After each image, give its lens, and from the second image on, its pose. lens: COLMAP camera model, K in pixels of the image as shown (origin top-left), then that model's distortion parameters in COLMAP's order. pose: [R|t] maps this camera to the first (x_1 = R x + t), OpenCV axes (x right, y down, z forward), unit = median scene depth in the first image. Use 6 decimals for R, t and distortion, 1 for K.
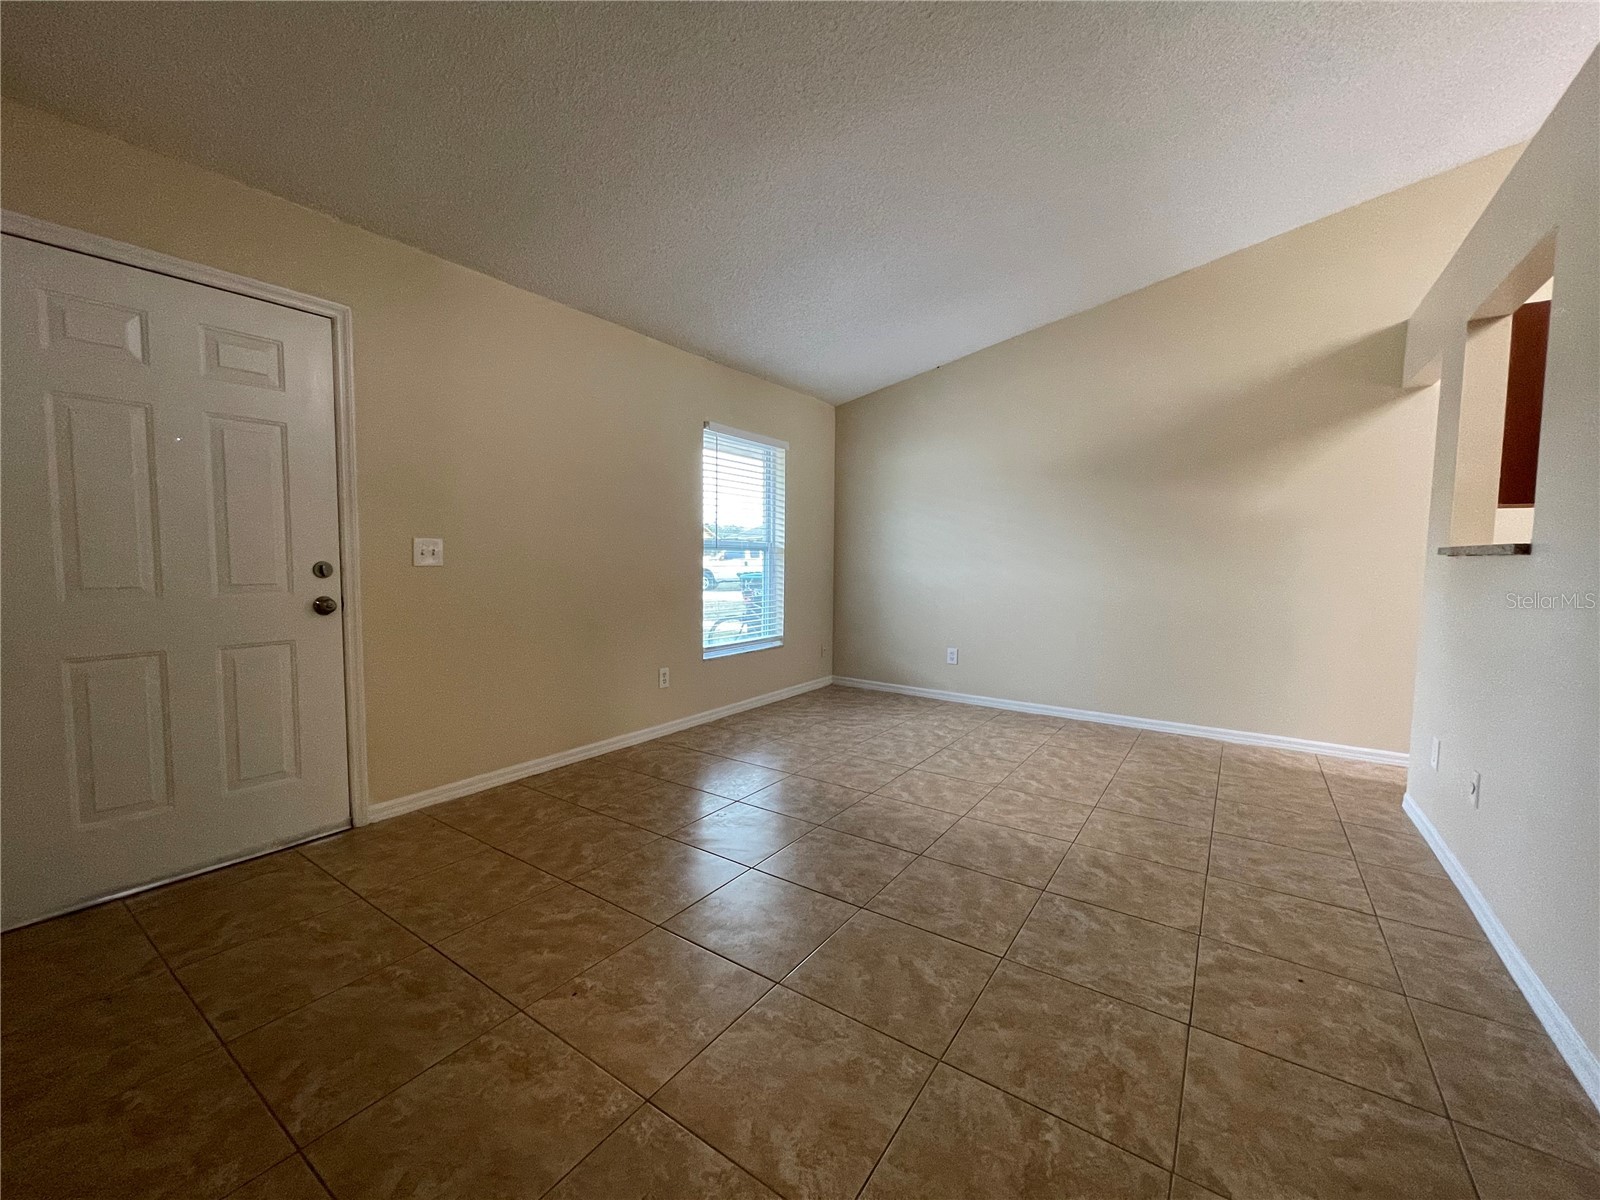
lens RADIAL K [[643.2, 0, 800.0], [0, 643.2, 600.0], [0, 0, 1]] dist [0.000381, -0.000165]
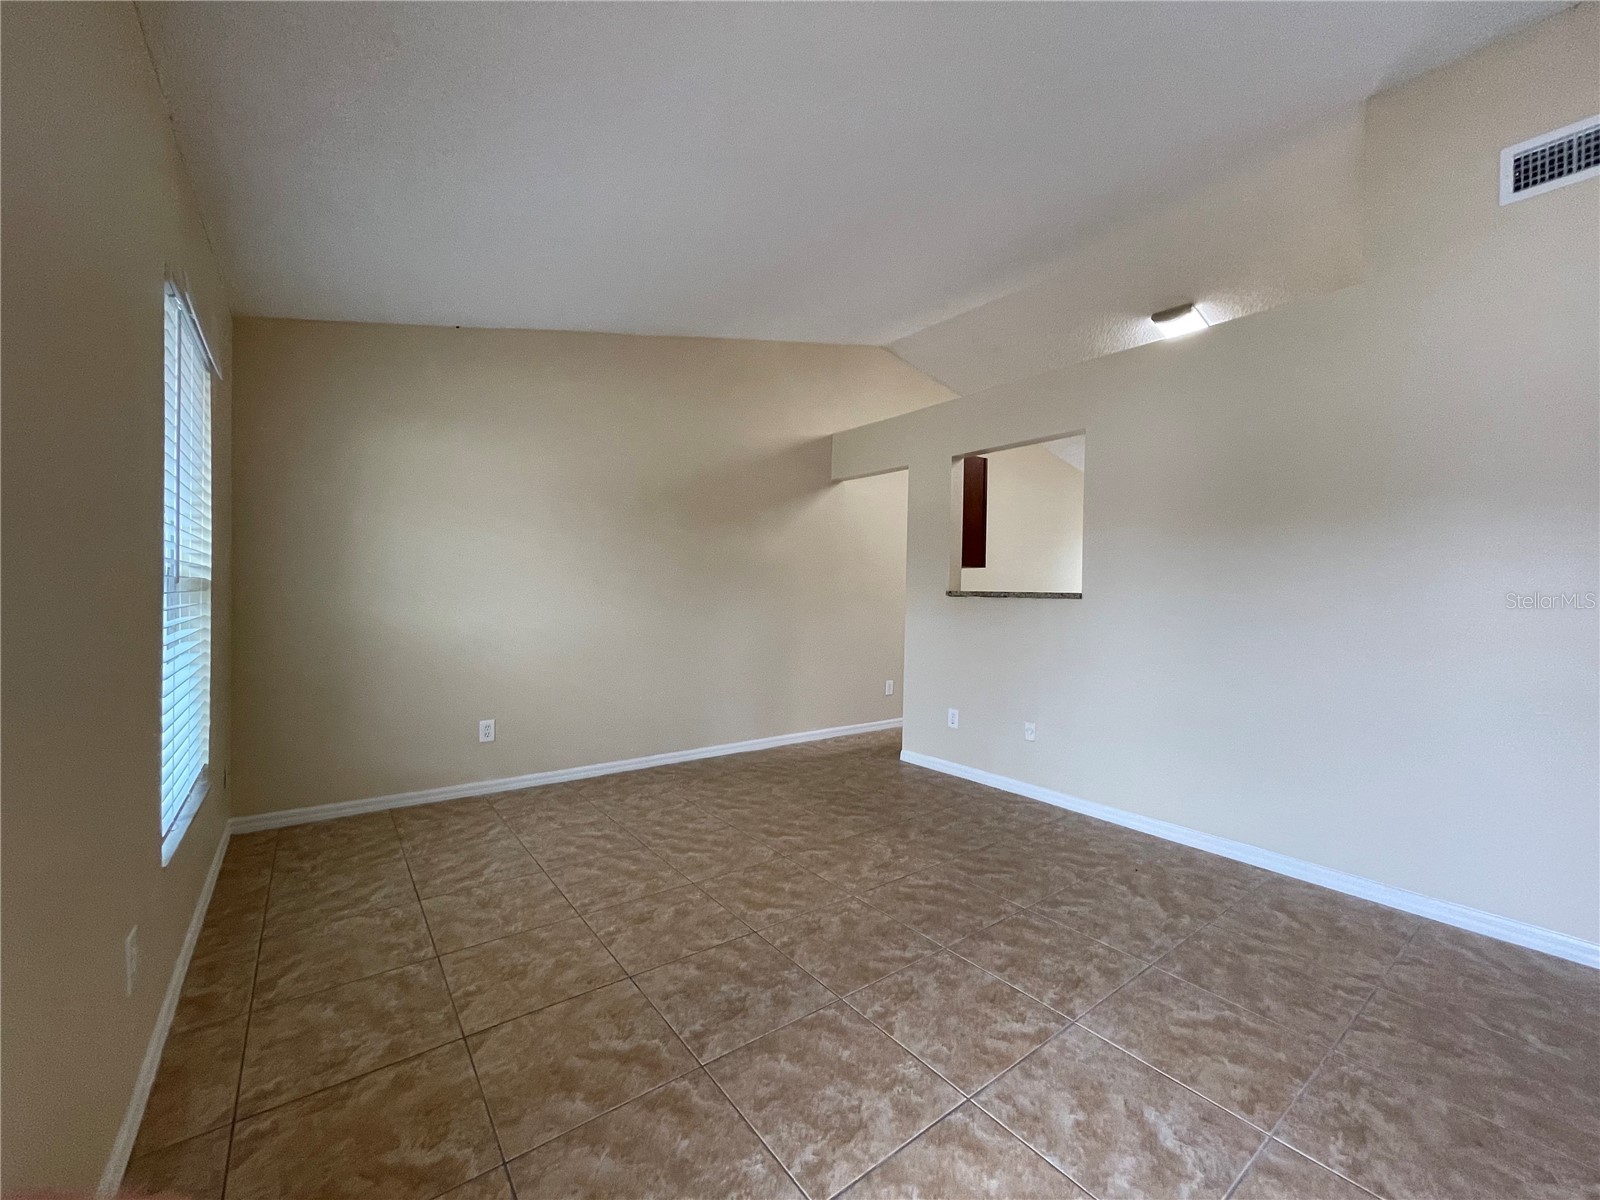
lens RADIAL K [[643.2, 0, 800.0], [0, 643.2, 600.0], [0, 0, 1]] dist [0.000381, -0.000165]
pose [[0.315415, -0.018531, 0.948773, -0.463822], [0.053906, 0.998545, 0.001583, -0.057945], [-0.947421, 0.050645, 0.315955, 0.594616]]
